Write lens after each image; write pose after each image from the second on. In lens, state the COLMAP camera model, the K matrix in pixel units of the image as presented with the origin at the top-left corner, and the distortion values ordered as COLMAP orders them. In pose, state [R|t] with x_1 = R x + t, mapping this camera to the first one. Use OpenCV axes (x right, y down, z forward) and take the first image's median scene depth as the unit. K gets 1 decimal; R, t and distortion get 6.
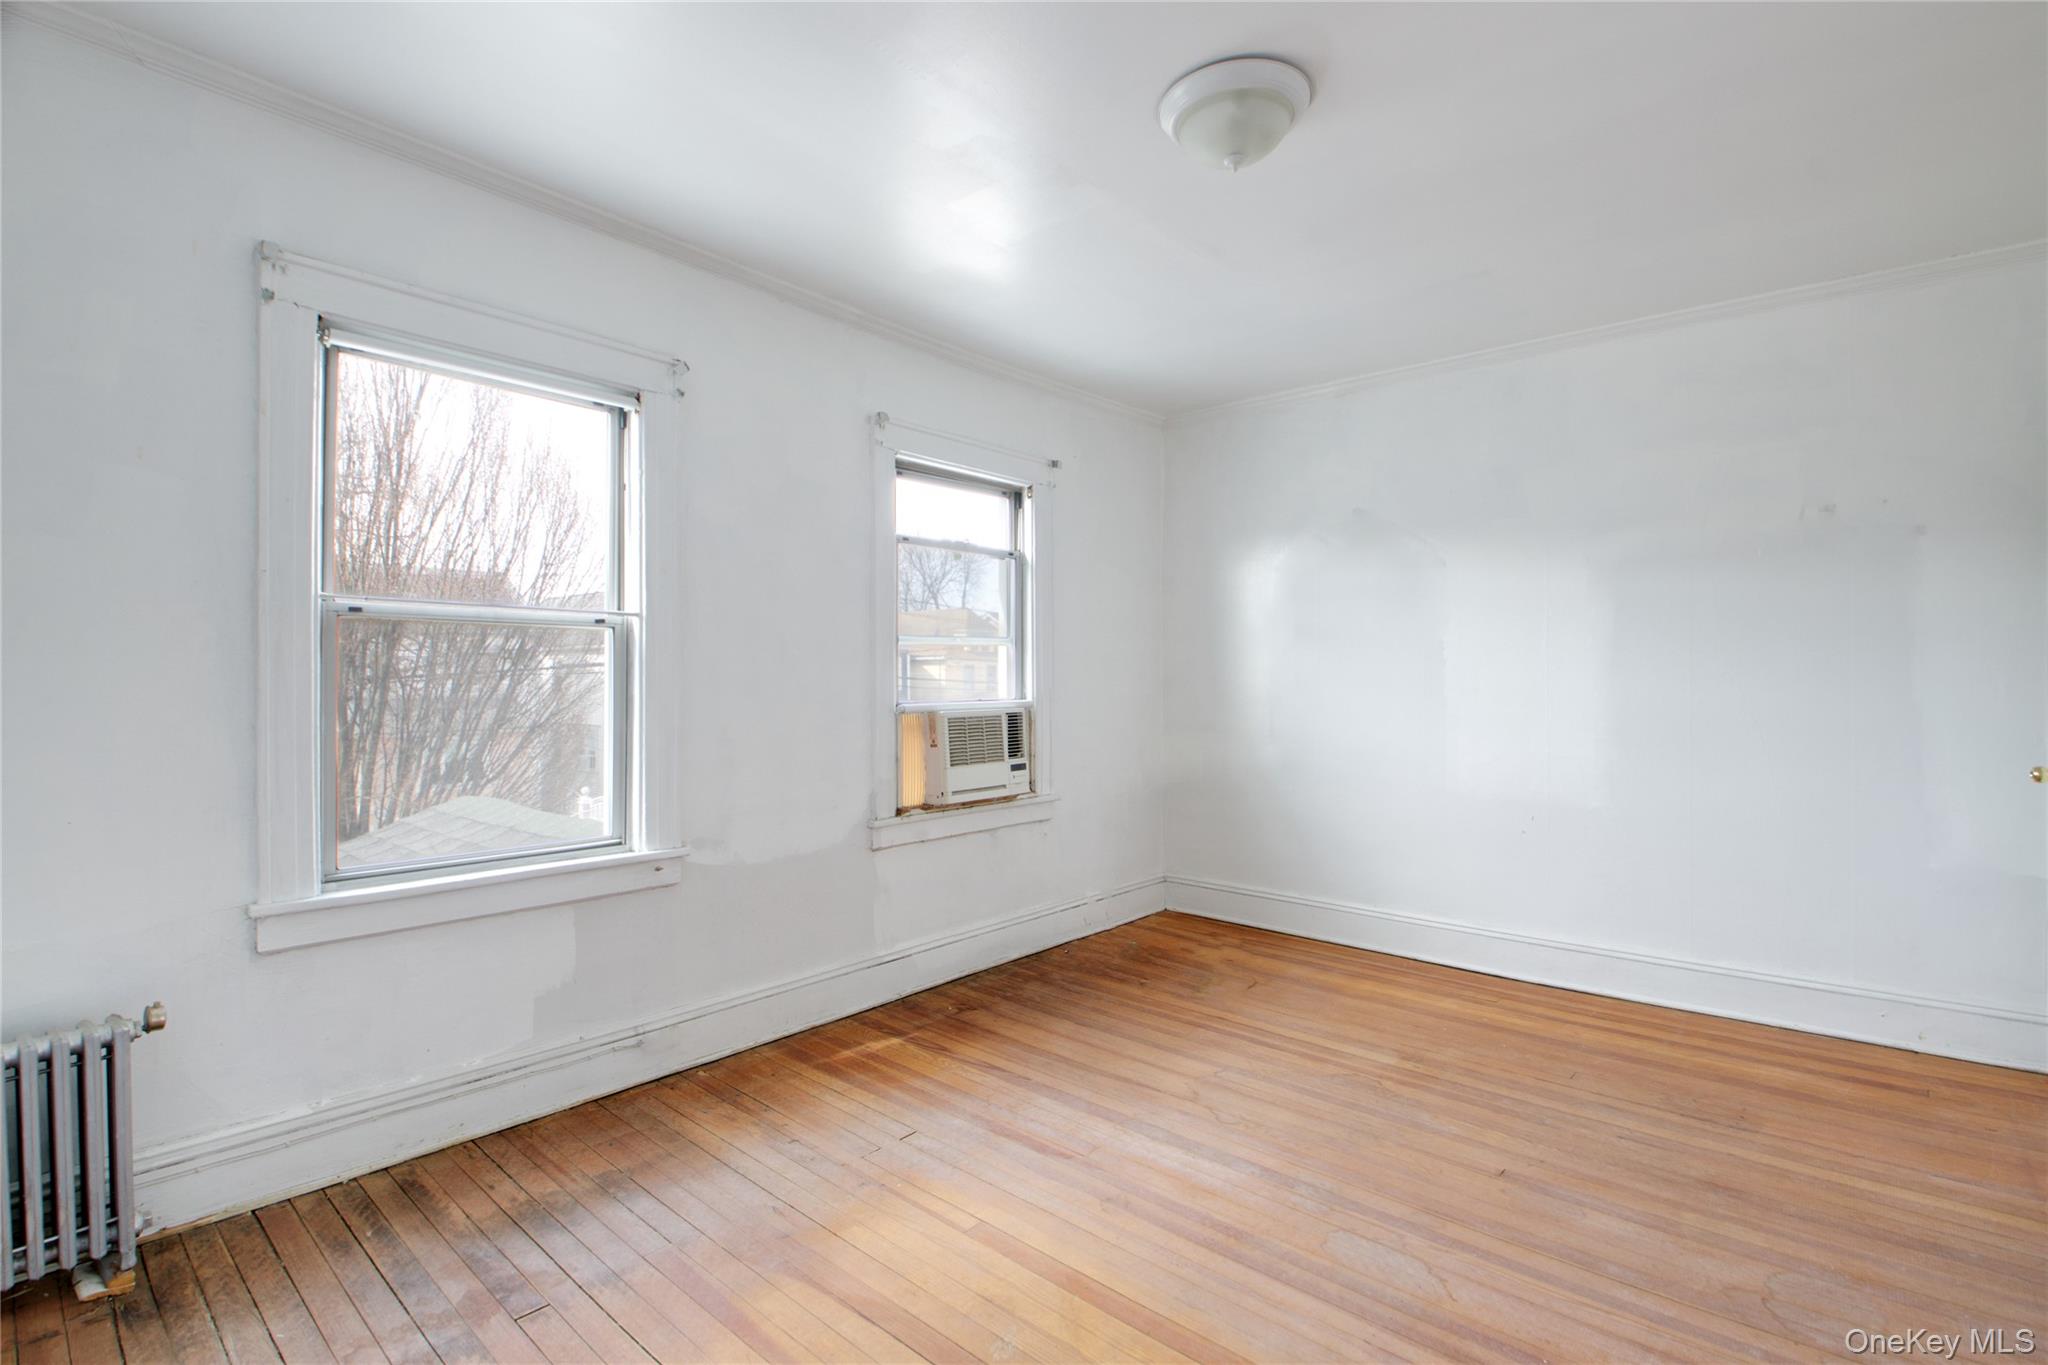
lens RADIAL K [[950.4, 0, 1019.6], [0, 950.4, 672.3], [0, 0, 1]] dist [-0.002158, -0.003397]
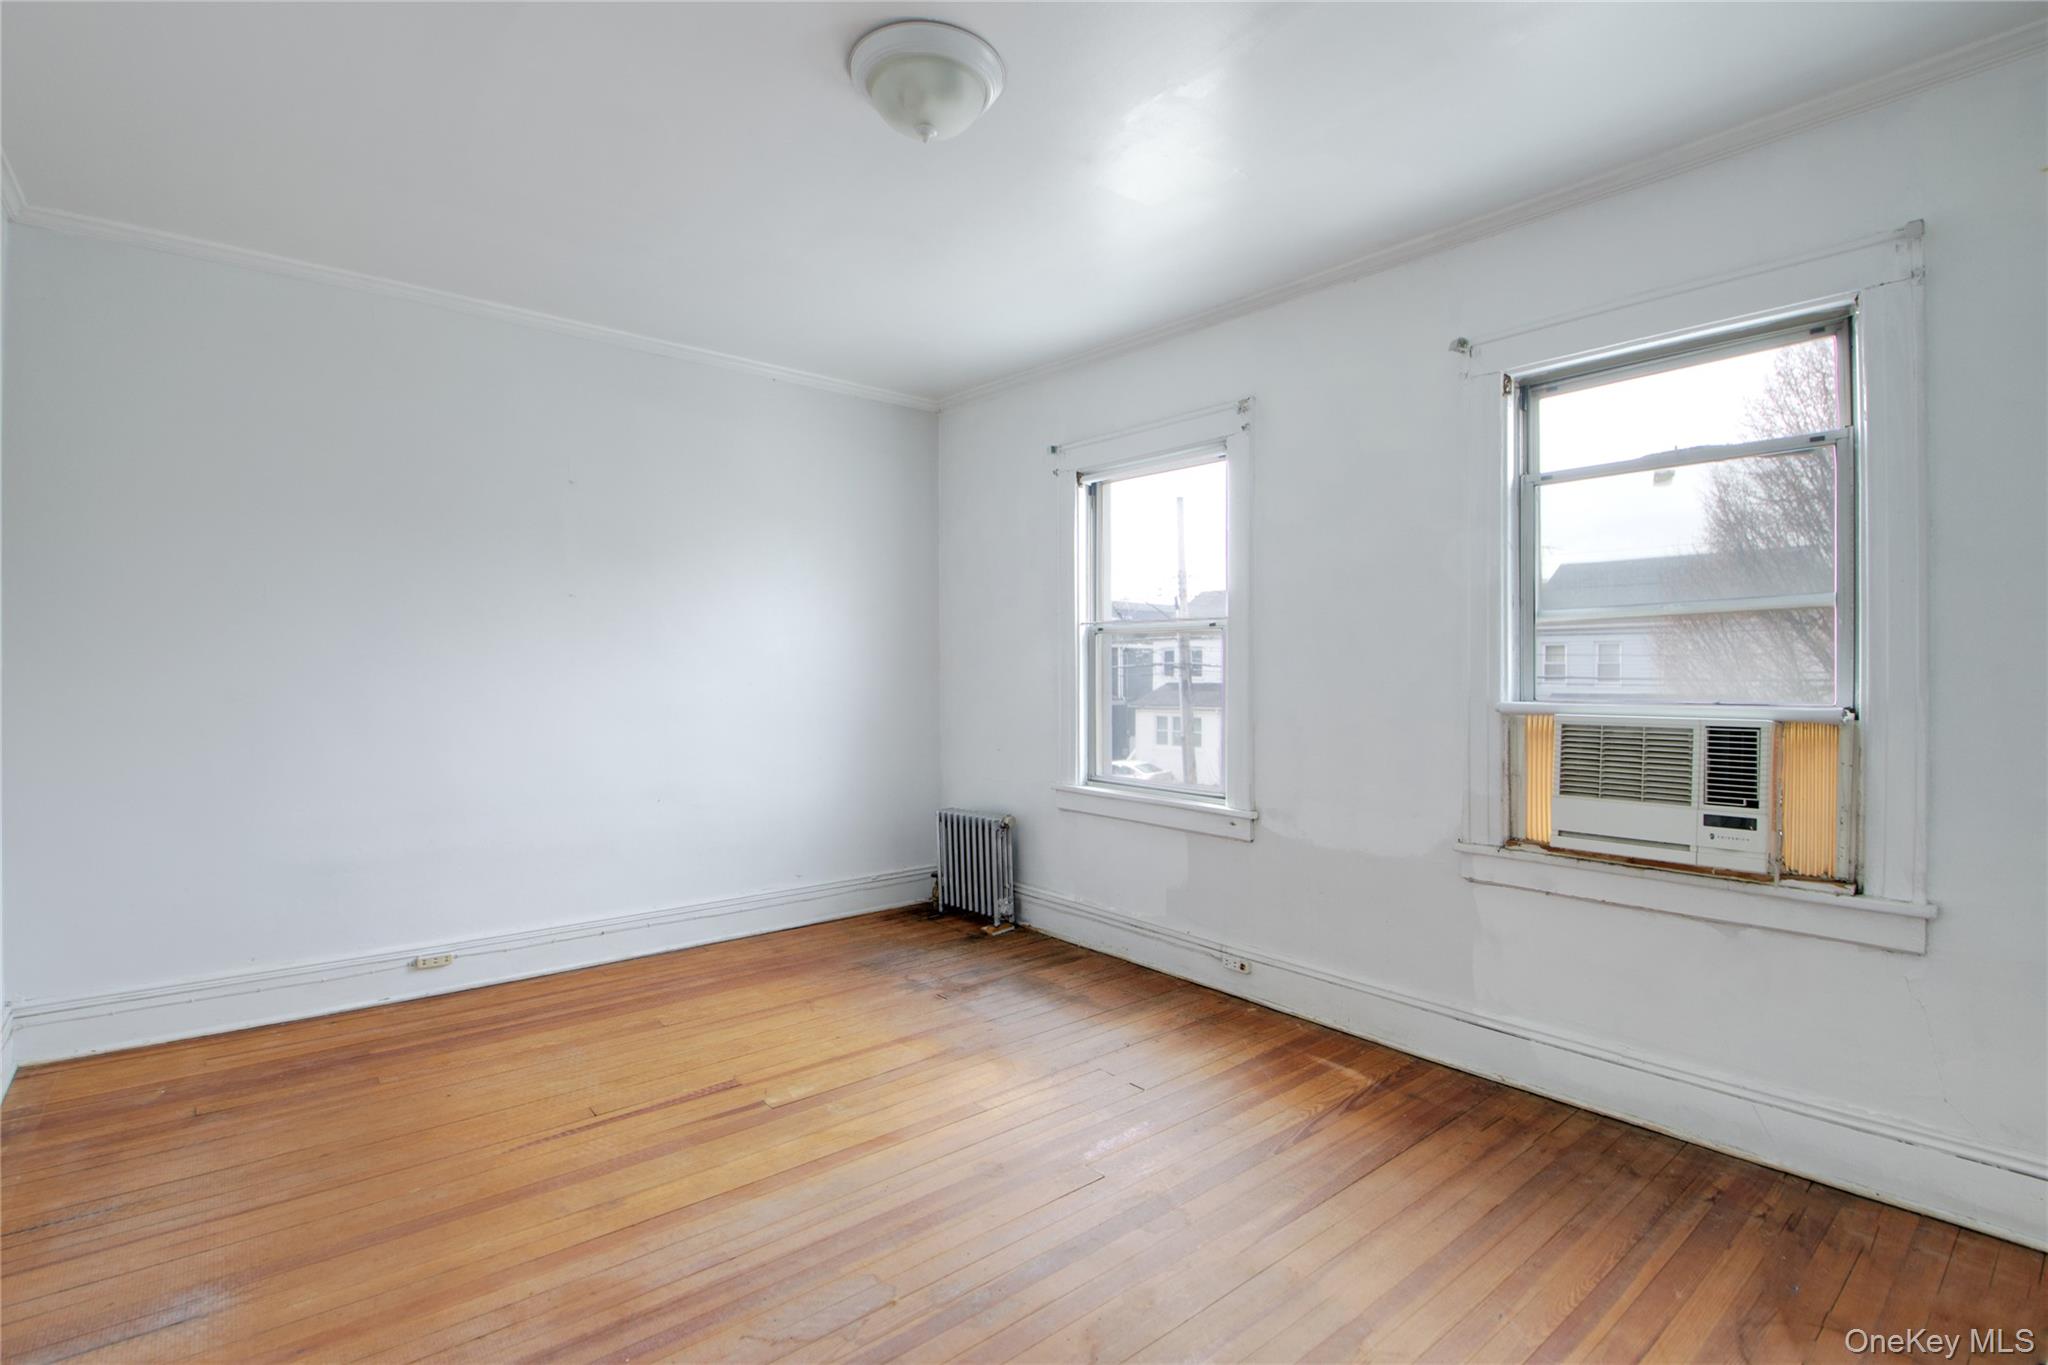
lens RADIAL K [[950.4, 0, 1032.1], [0, 950.4, 670.4], [0, 0, 1]] dist [-0.002158, -0.003397]
pose [[-0.144866, 0.000418, -0.989451, 0.789455], [0.007398, 0.999972, -0.000660, 0.006870], [0.989424, -0.007415, -0.144865, 0.839817]]
